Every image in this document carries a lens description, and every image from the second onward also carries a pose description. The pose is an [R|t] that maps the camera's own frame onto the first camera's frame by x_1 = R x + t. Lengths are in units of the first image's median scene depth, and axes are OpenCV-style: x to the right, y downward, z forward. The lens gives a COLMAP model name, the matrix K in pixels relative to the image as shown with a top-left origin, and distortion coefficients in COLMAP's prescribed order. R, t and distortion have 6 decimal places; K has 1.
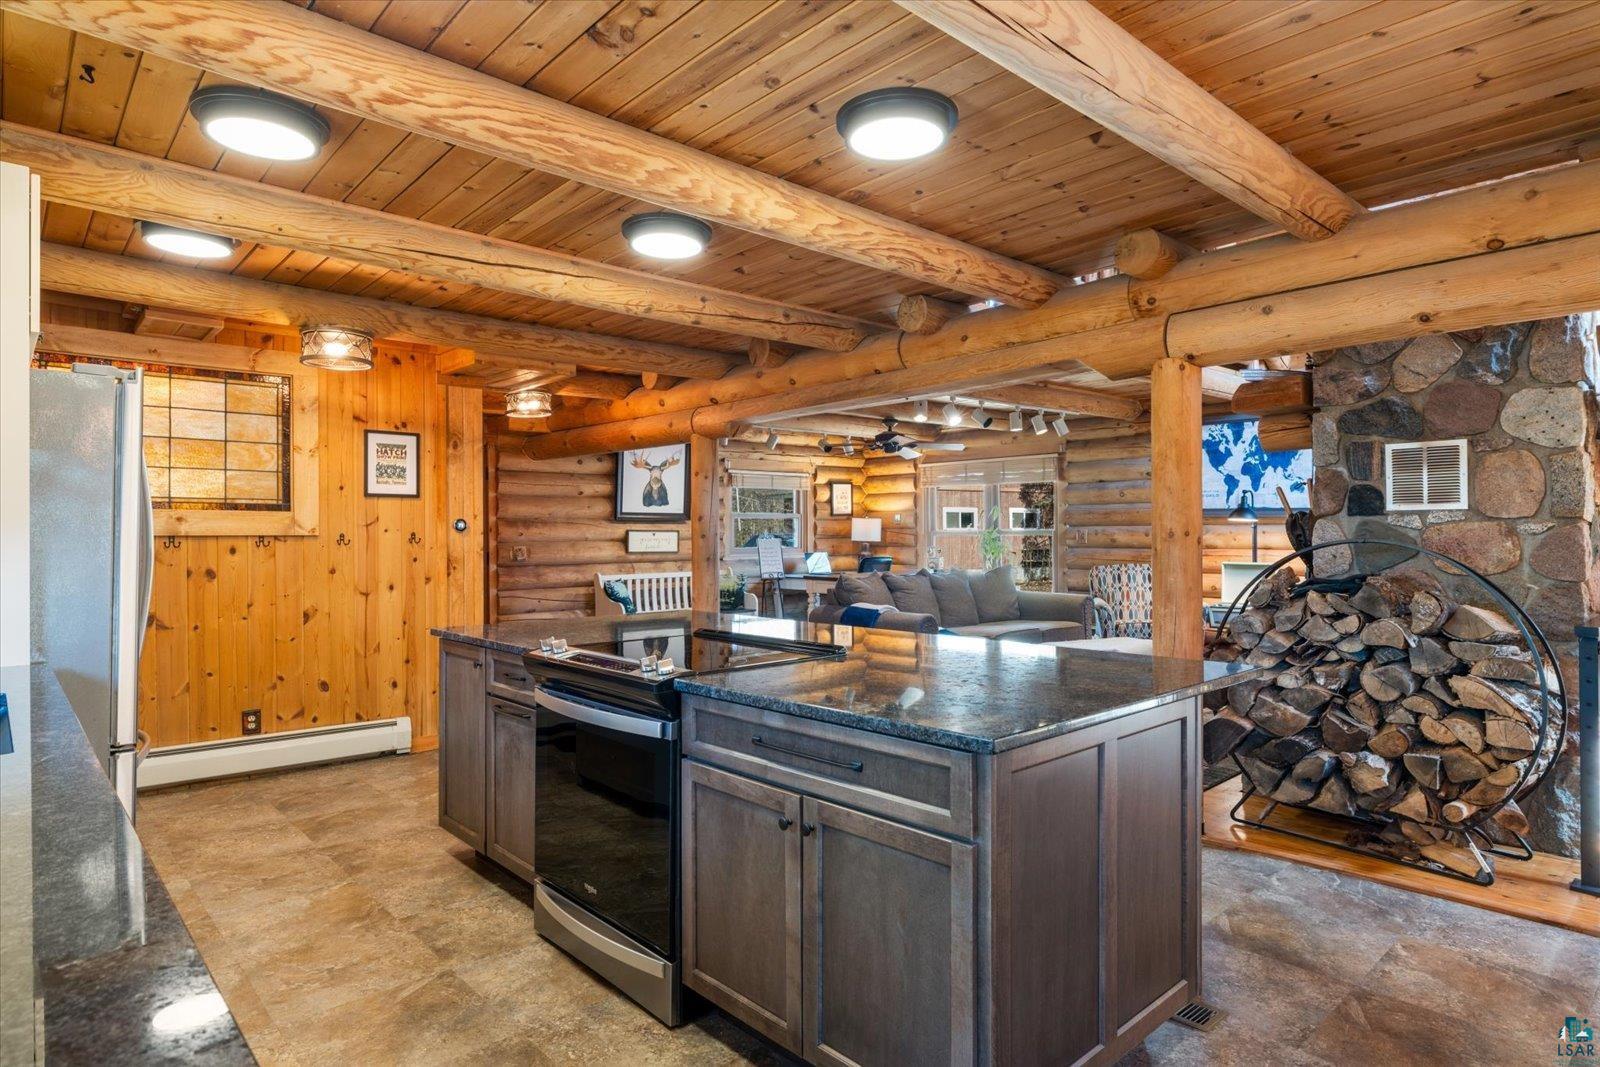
lens RADIAL K [[867.4, 0, 798.9], [0, 867.4, 530.2], [0, 0, 1]] dist [-0.003151, 0.001489]
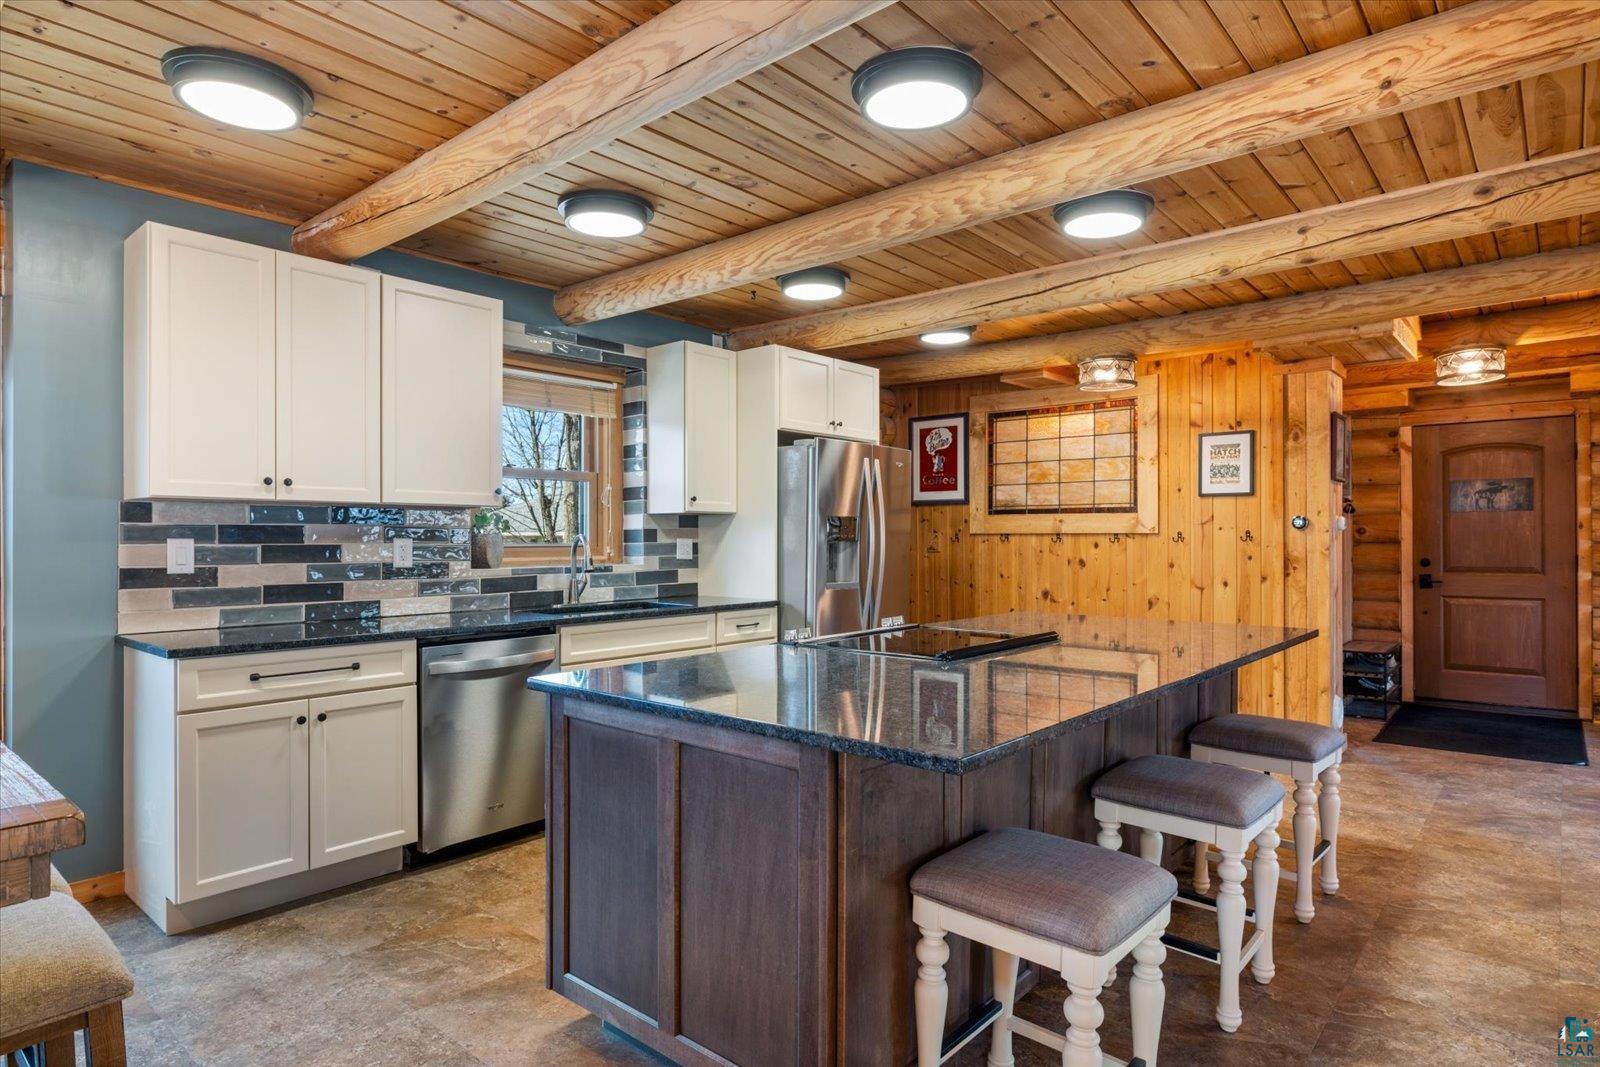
lens RADIAL K [[895.3, 0, 794.6], [0, 895.3, 539.6], [0, 0, 1]] dist [-0.002382, 0.005725]
pose [[0.106197, 0.008778, -0.994306, 0.334376], [0.005342, 0.999942, 0.009399, 0.000451], [0.994331, -0.006310, 0.106144, 0.240426]]
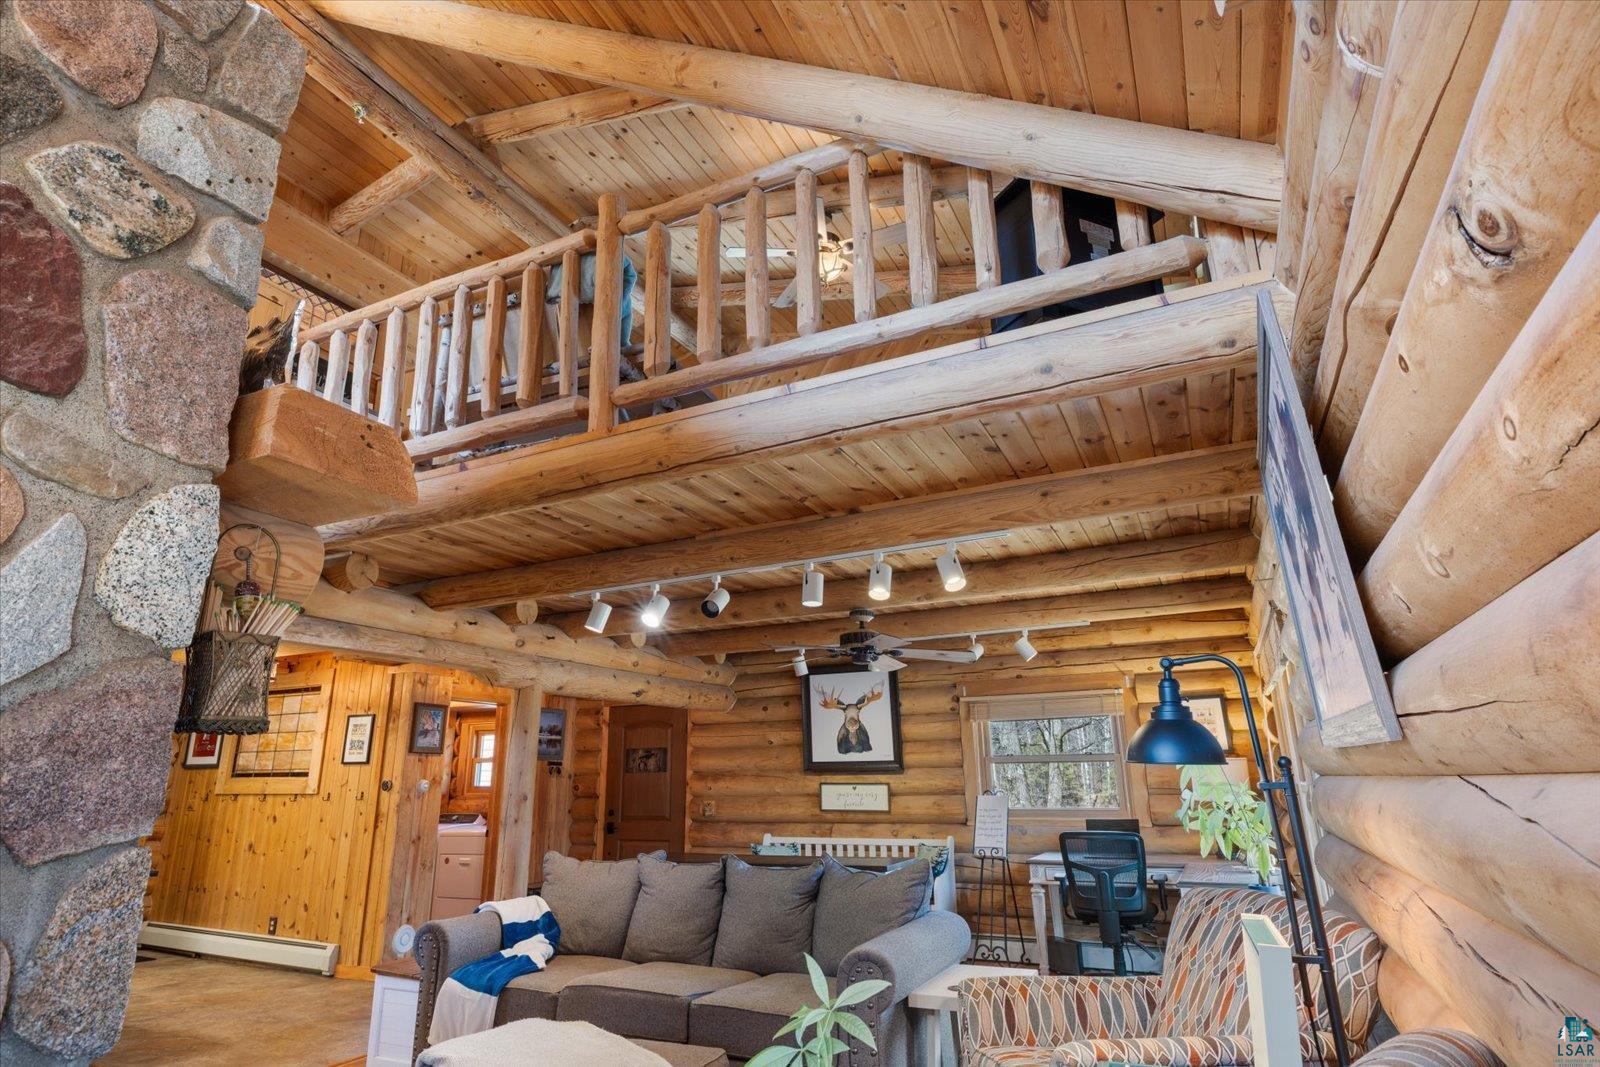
lens RADIAL K [[867.4, 0, 797.8], [0, 867.4, 519.8], [0, 0, 1]] dist [-0.003151, 0.001489]
pose [[0.365112, -0.266764, -0.891925, 0.691016], [0.011906, 0.959326, -0.282049, -0.009200], [0.930887, 0.092361, 0.353438, 0.714018]]
